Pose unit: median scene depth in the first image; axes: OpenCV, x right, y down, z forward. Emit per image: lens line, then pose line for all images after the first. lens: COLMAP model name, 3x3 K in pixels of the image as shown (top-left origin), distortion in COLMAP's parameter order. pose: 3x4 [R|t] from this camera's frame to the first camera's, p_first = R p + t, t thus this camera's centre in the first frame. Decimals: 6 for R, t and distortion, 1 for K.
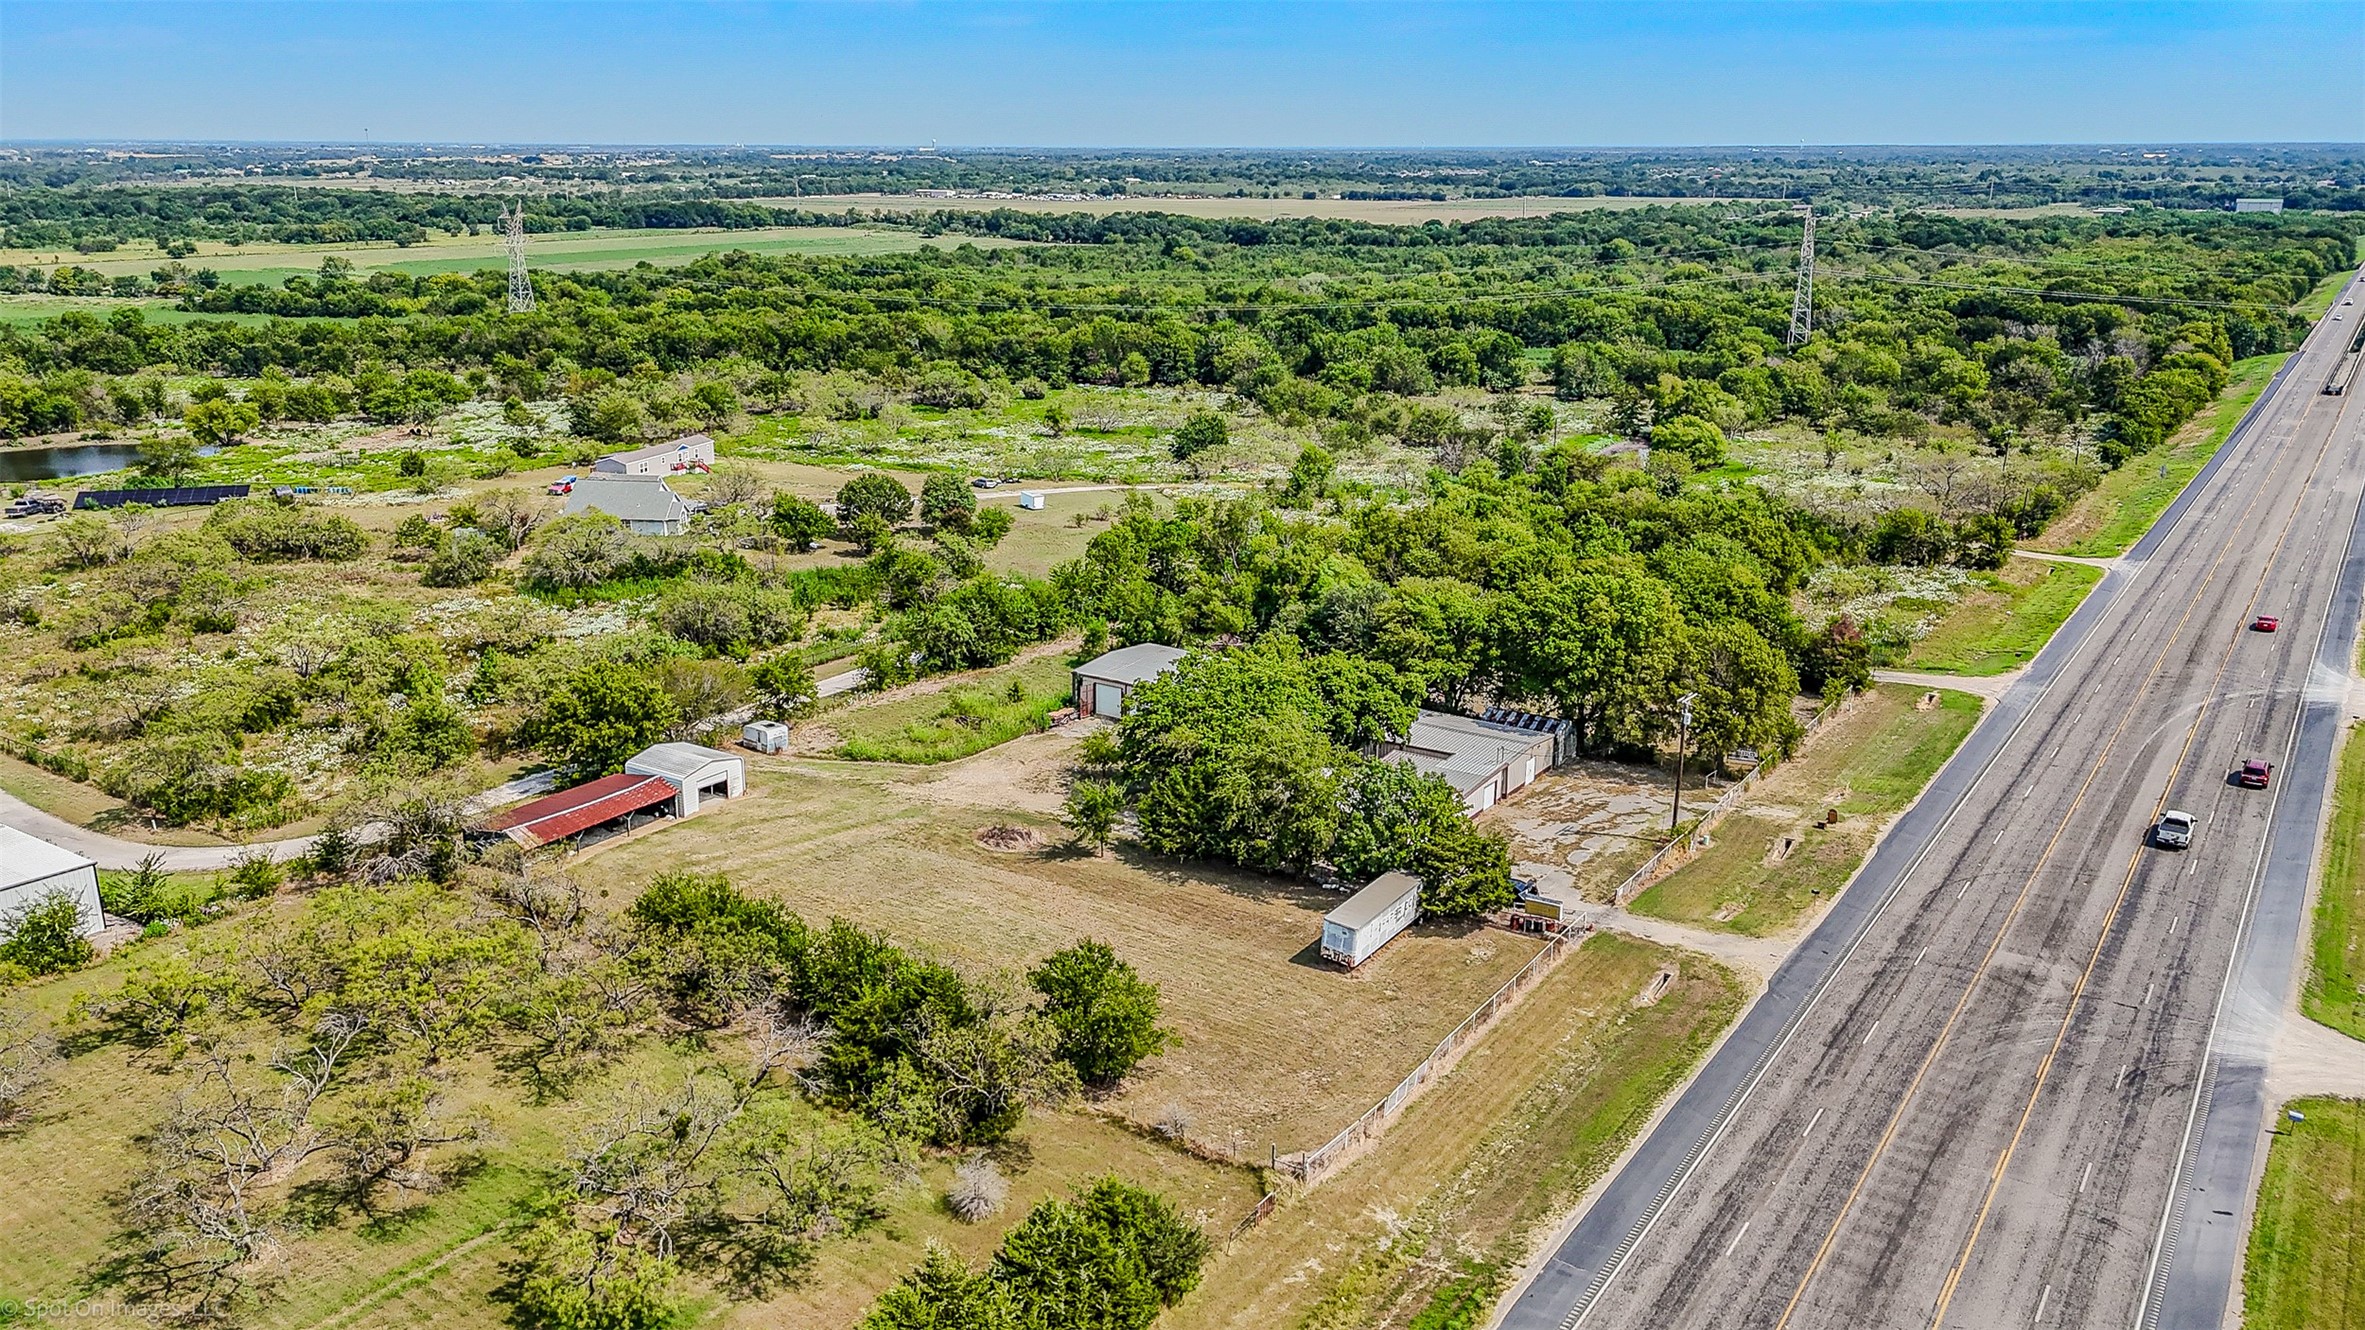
lens RADIAL K [[1779.0, 0, 1182.5], [0, 1779.0, 665.0], [0, 0, 1]] dist [0.065063, -0.061446]
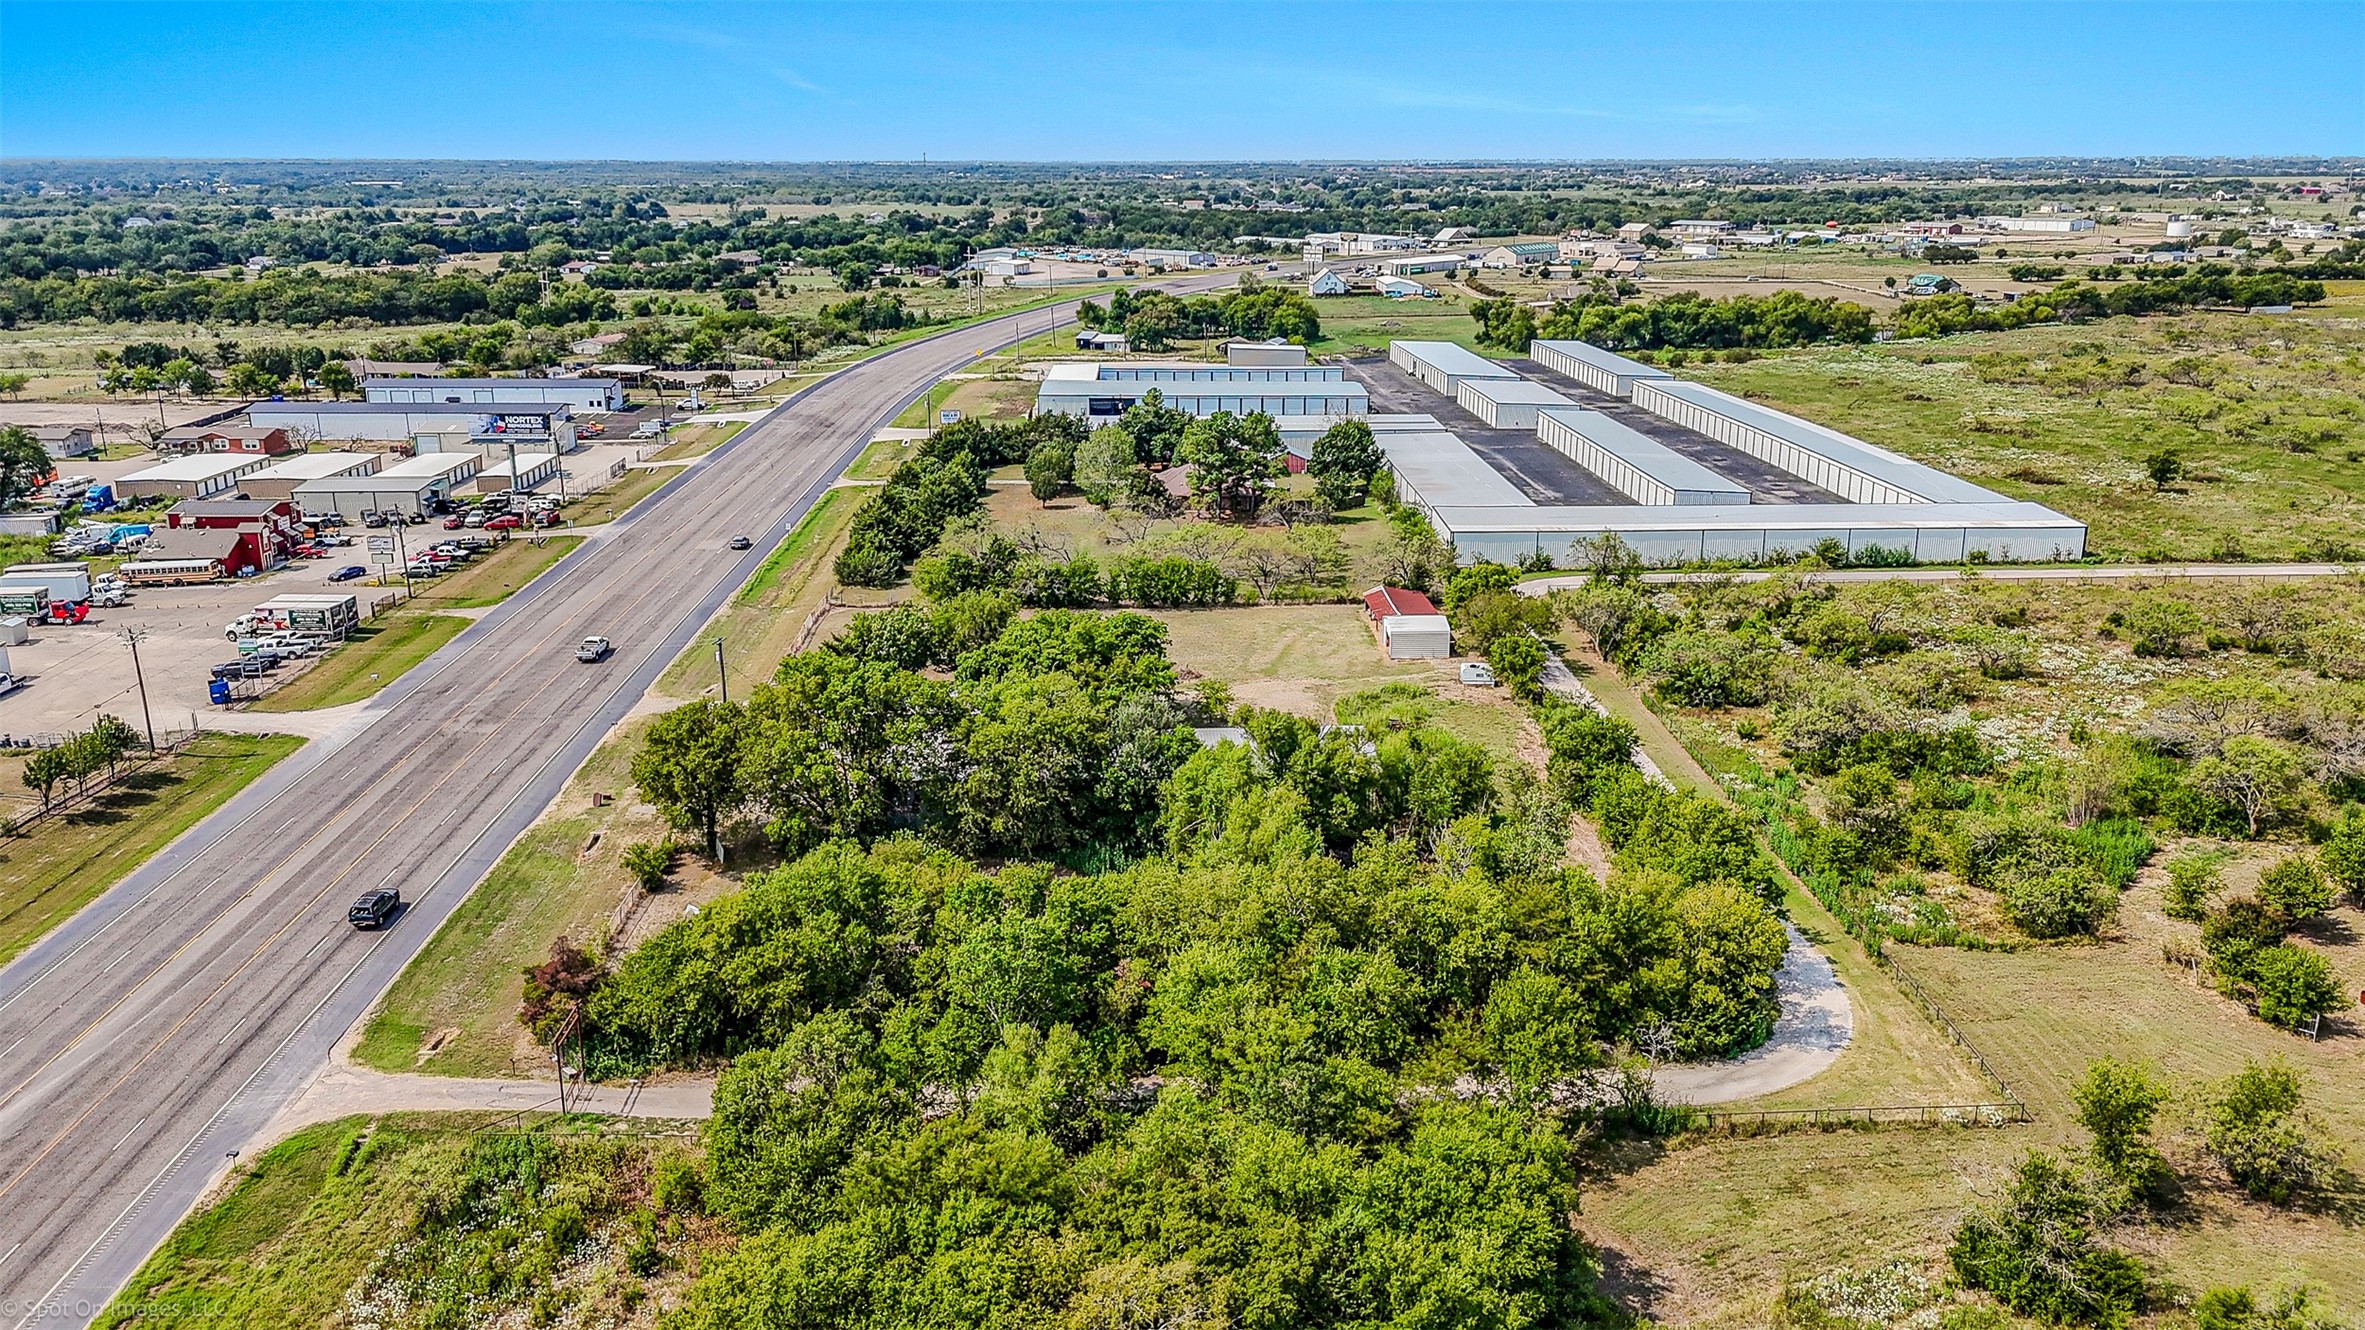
lens RADIAL K [[1779.0, 0, 1182.5], [0, 1779.0, 665.0], [0, 0, 1]] dist [0.065063, -0.061446]
pose [[-0.837621, 0.157688, -0.522998, 0.506341], [-0.147164, 0.856887, 0.494052, -0.490557], [0.526056, 0.490795, -0.694540, 1.590657]]
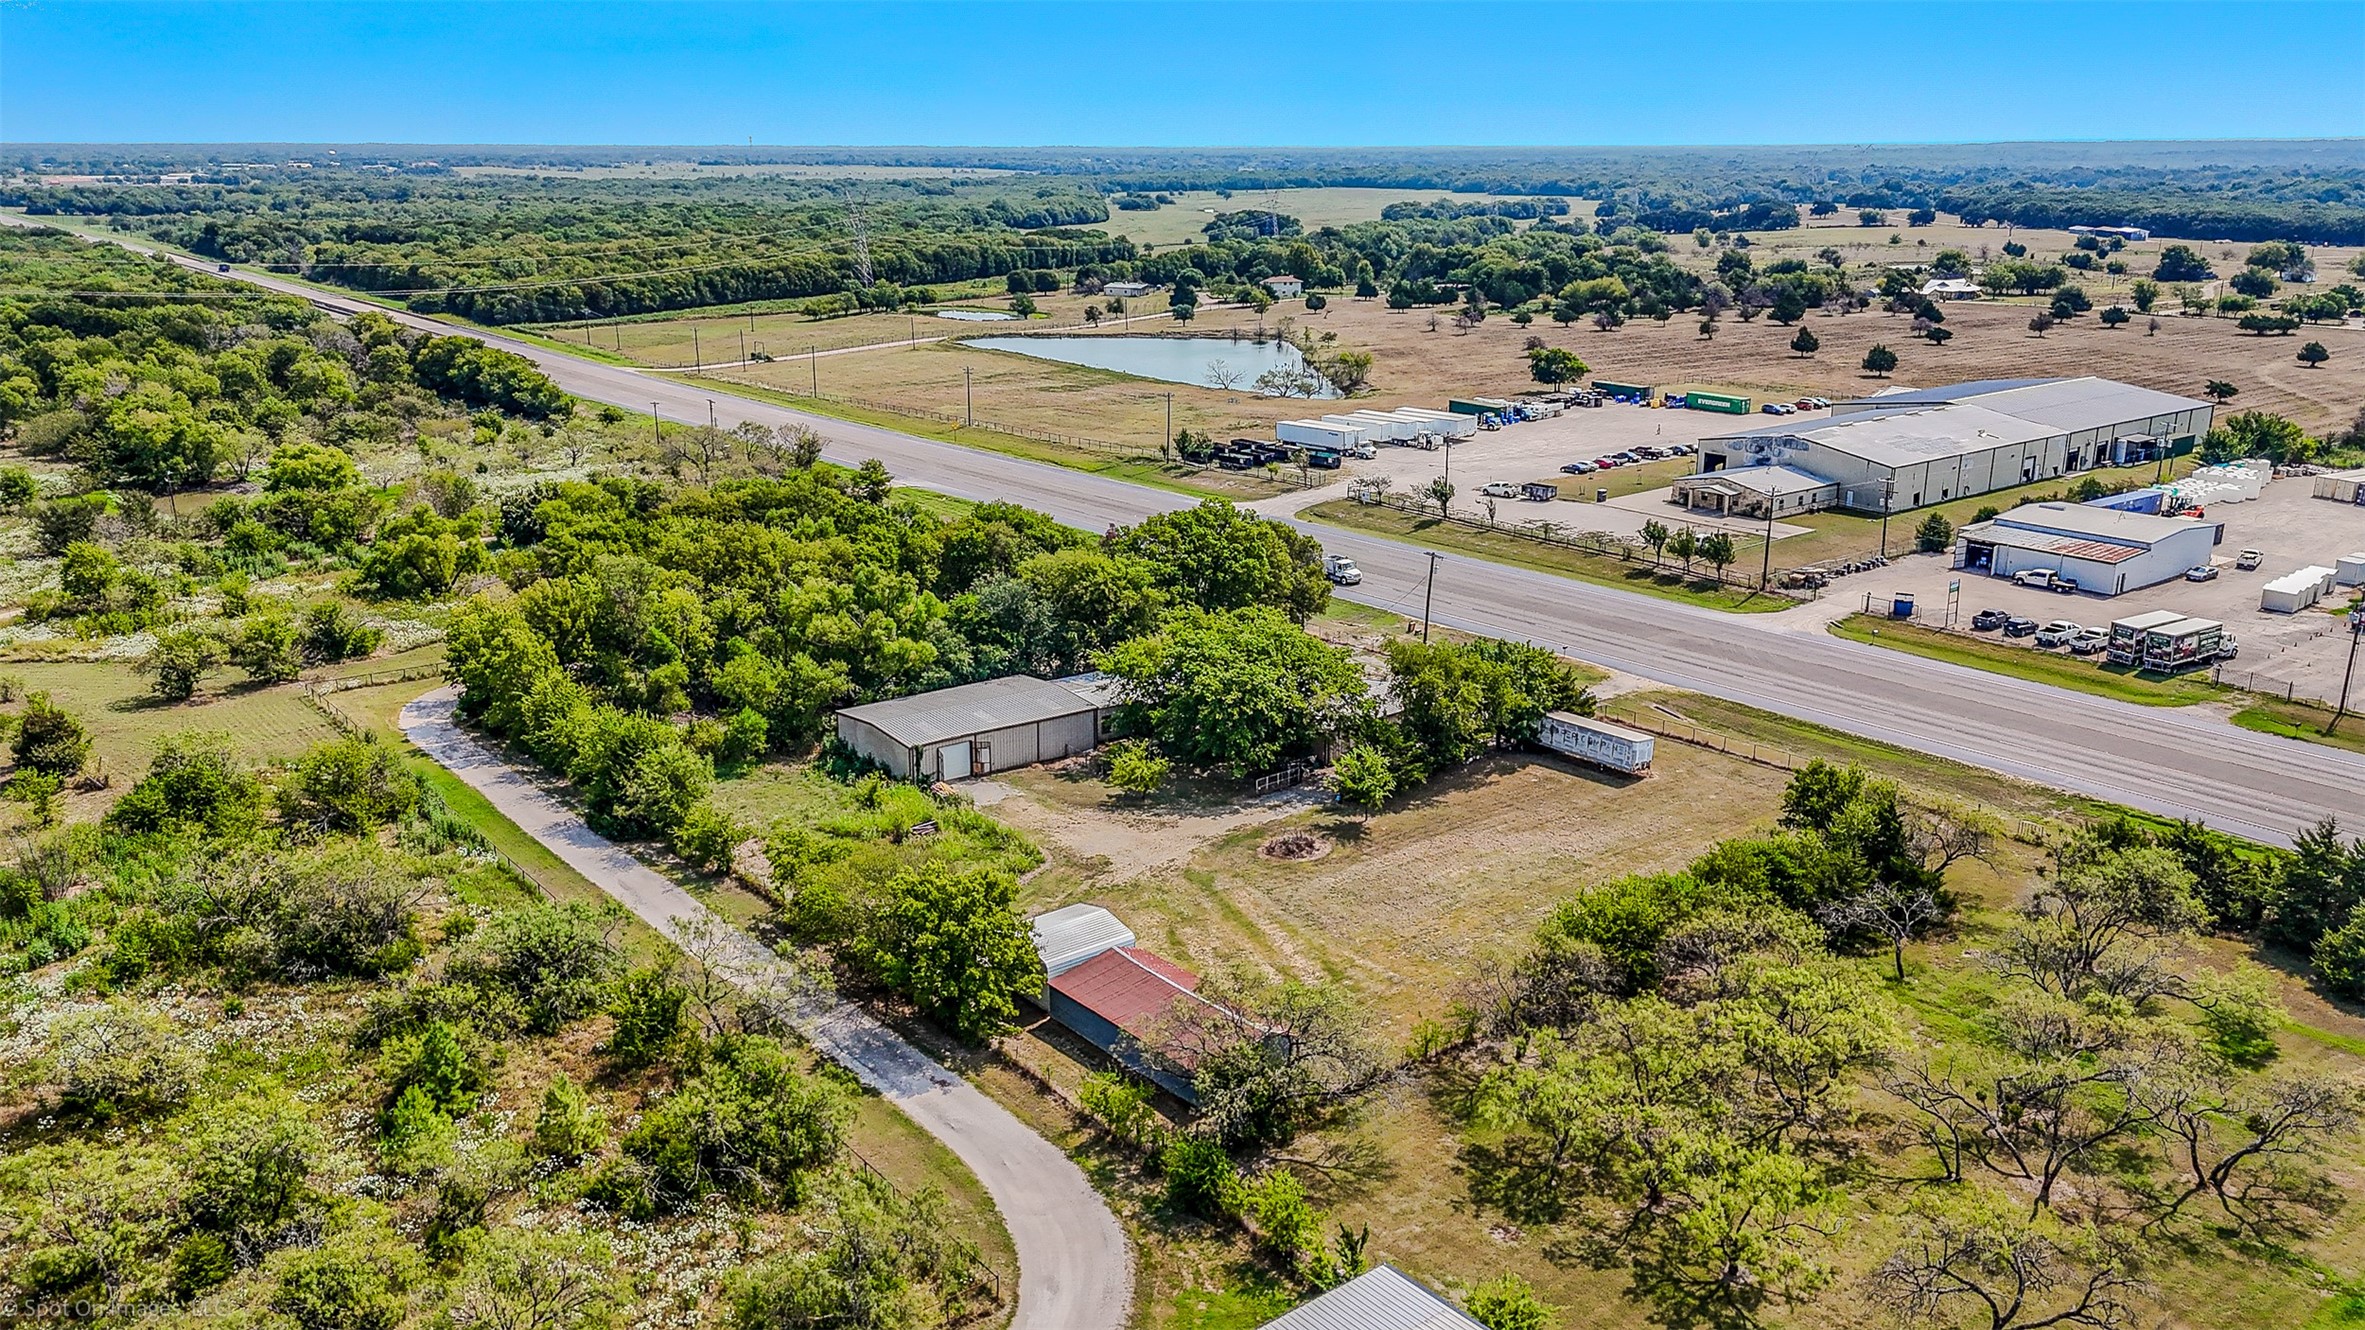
lens RADIAL K [[1779.0, 0, 1182.5], [0, 1779.0, 665.0], [0, 0, 1]] dist [0.065063, -0.061446]
pose [[0.310664, -0.266068, 0.912522, -0.782142], [0.266109, 0.945979, 0.185227, -0.154962], [-0.912510, 0.185287, 0.364685, 0.549762]]
